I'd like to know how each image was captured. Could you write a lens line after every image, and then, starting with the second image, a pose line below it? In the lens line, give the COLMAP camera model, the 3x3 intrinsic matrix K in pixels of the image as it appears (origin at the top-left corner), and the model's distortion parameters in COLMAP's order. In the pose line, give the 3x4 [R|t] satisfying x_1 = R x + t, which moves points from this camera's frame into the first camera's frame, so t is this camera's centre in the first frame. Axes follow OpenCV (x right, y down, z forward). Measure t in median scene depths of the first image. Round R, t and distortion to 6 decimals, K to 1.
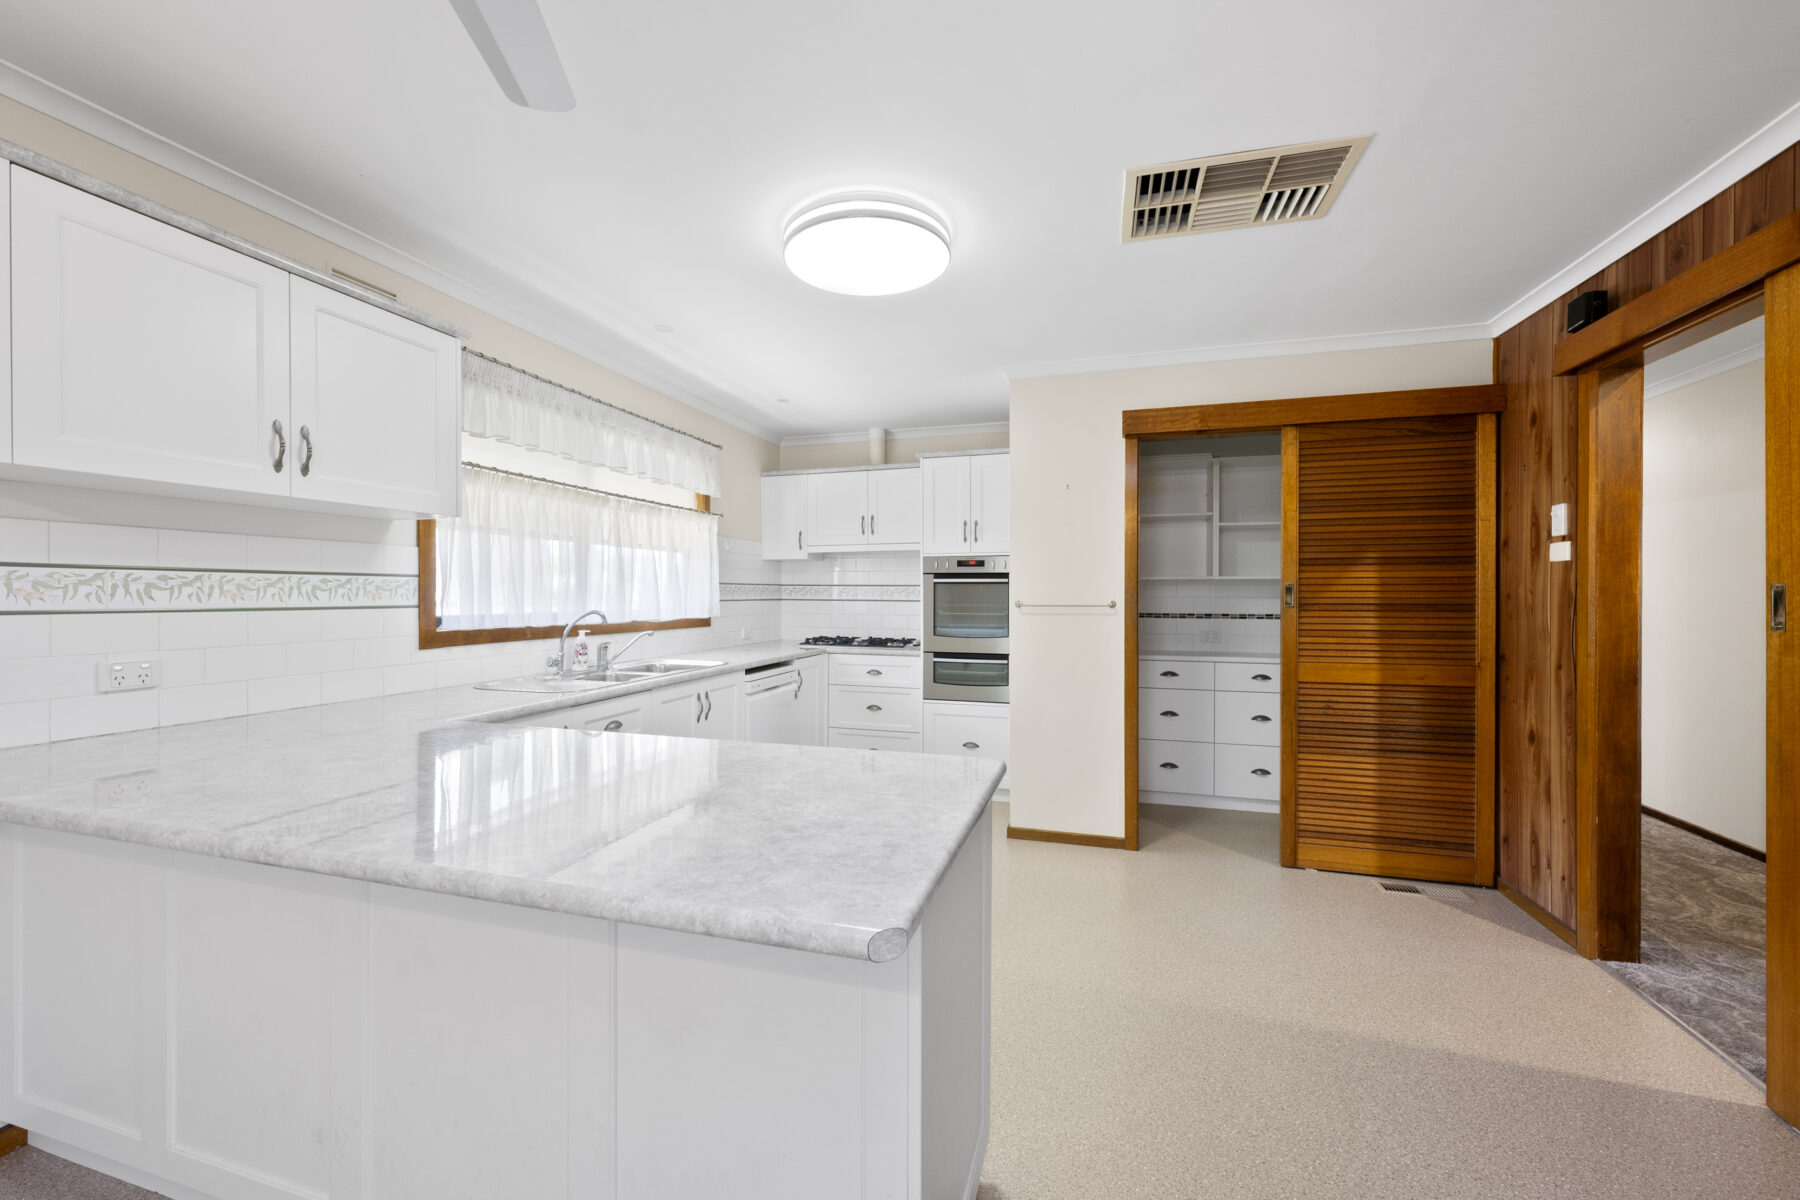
lens RADIAL K [[704.8, 0, 898.9], [0, 704.8, 598.9], [0, 0, 1]] dist [0.001401, -0.000404]
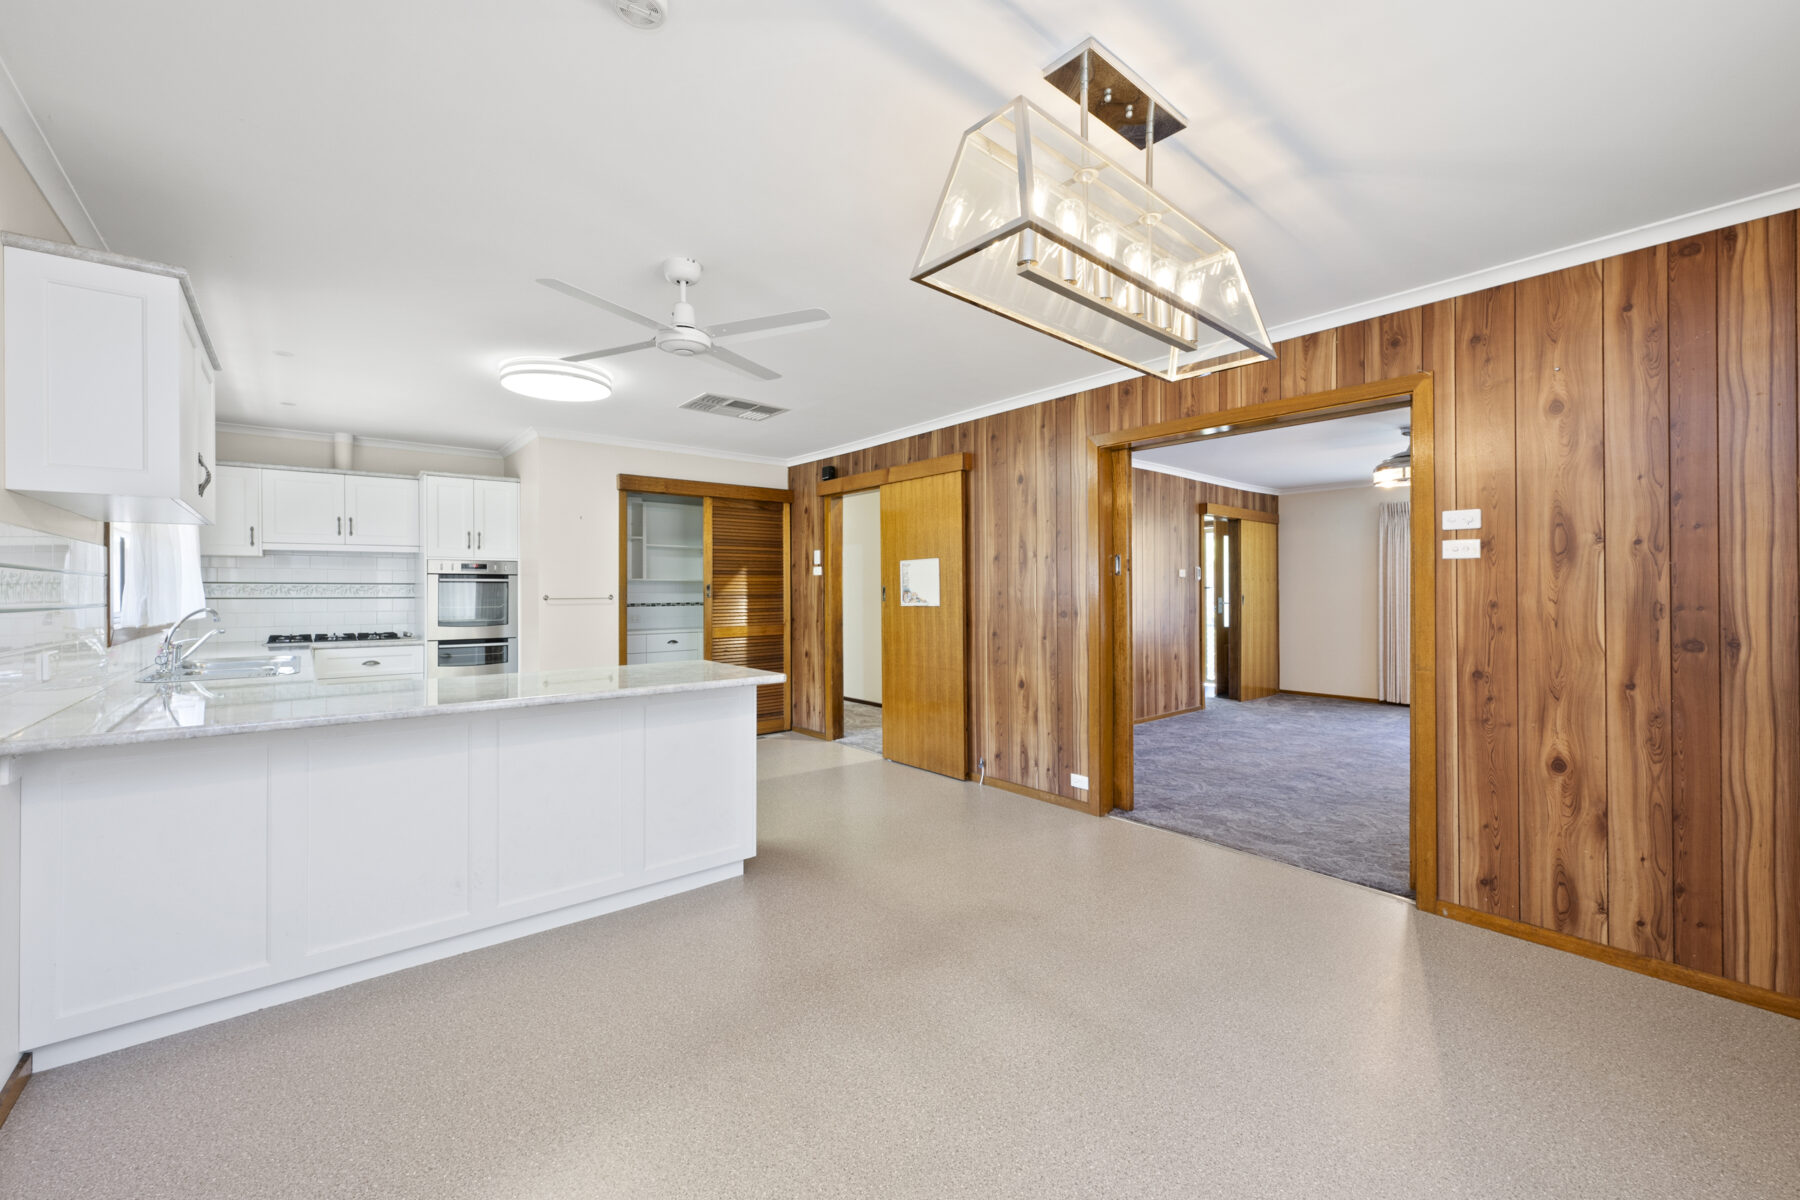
lens RADIAL K [[704.8, 0, 899.4], [0, 704.8, 592.2], [0, 0, 1]] dist [0.001401, -0.000404]
pose [[0.546917, -0.005136, 0.837171, -0.714547], [0.011439, 0.999934, -0.001339, 0.007462], [-0.837109, 0.010309, 0.546940, -0.408040]]
